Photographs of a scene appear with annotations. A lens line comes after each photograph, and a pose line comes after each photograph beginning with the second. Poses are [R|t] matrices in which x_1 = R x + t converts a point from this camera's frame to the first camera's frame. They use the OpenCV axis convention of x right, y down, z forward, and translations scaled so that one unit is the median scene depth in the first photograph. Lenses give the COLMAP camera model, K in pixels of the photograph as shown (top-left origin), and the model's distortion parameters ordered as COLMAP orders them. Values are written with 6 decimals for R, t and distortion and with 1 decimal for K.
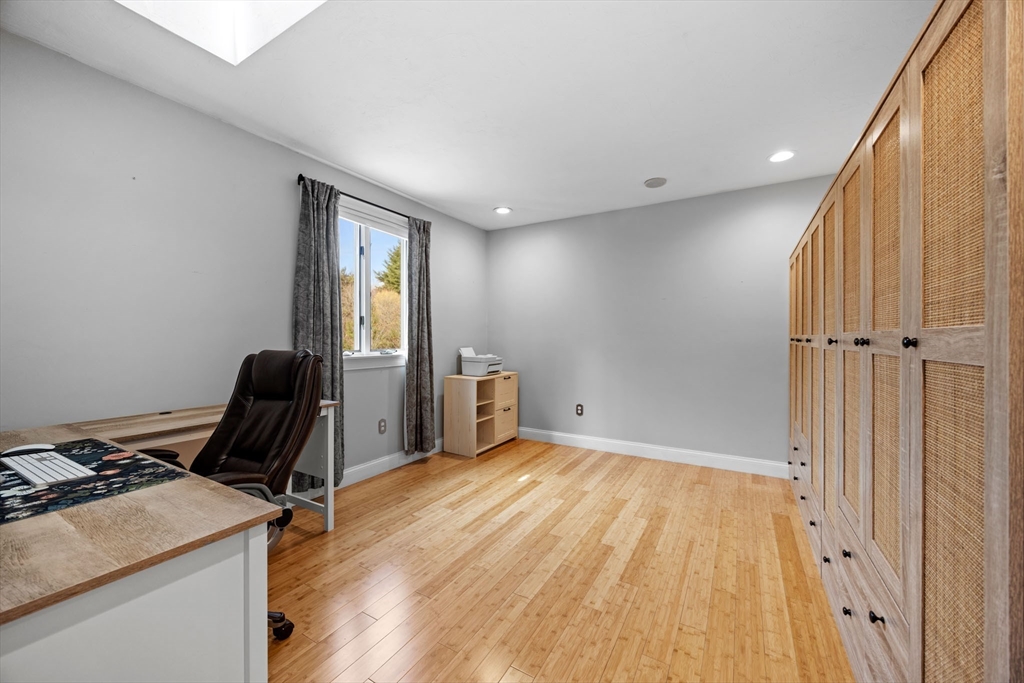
lens RADIAL K [[389.7, 0, 516.7], [0, 389.7, 341.3], [0, 0, 1]] dist [-0.003432, 0.000802]
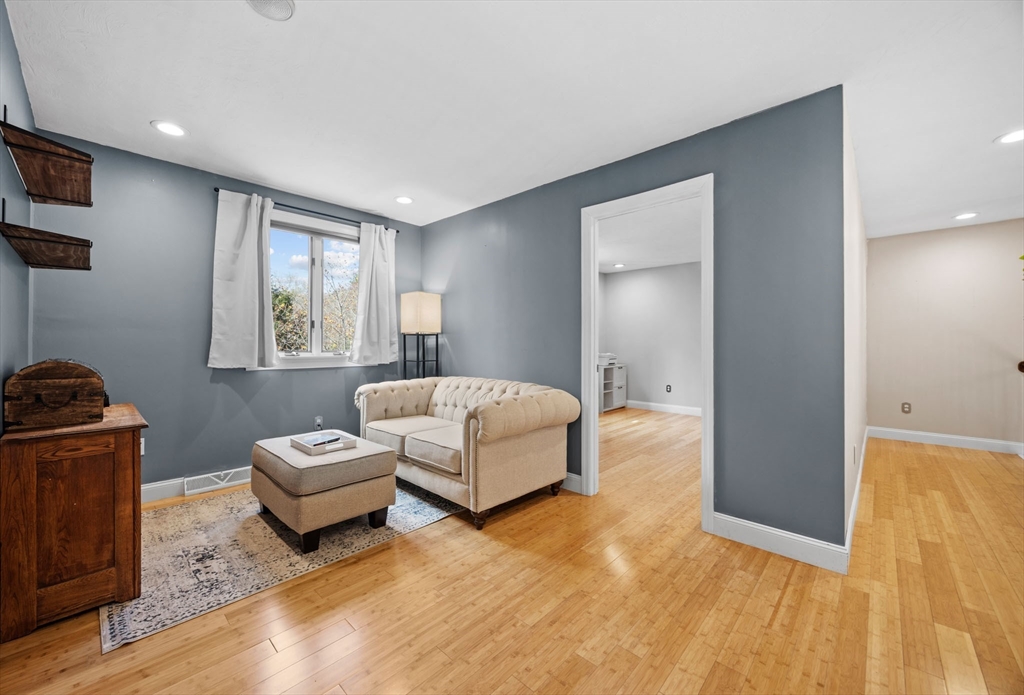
lens RADIAL K [[397.3, 0, 506.9], [0, 397.3, 347.0], [0, 0, 1]] dist [-0.000636, -0.000013]
pose [[0.973458, 0.000968, -0.228862, -0.106912], [-0.000583, 0.999998, 0.001748, 0.006794], [0.228863, -0.001568, 0.973457, -0.707740]]
